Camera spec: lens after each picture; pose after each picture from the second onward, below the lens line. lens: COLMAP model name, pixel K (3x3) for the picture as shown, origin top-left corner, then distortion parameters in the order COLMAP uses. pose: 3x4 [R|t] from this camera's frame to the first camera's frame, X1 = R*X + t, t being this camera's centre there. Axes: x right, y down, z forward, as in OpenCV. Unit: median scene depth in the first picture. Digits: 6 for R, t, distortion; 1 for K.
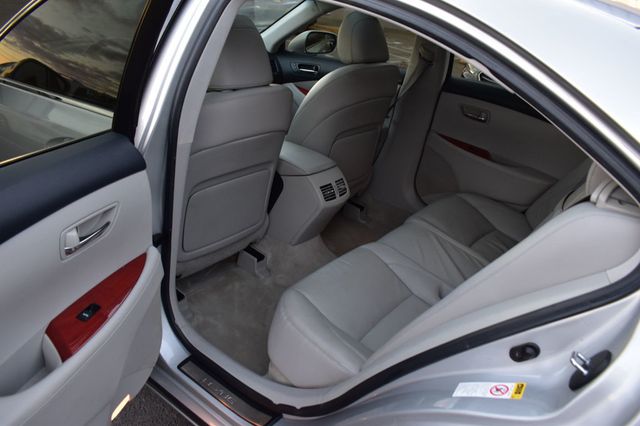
lens RADIAL K [[488.7, 0, 320.0], [0, 488.7, 213.0], [0, 0, 1]] dist [-0.098680, 0.004299]
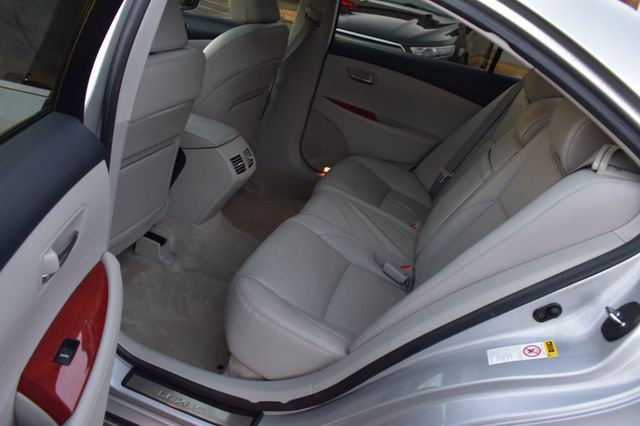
lens RADIAL K [[488.7, 0, 320.0], [0, 488.7, 213.0], [0, 0, 1]] dist [-0.098680, 0.004299]
pose [[0.934988, -0.095604, 0.341550, -0.166331], [0.066987, 0.993254, 0.094648, -0.028582], [-0.348295, -0.065615, 0.935086, 0.076293]]
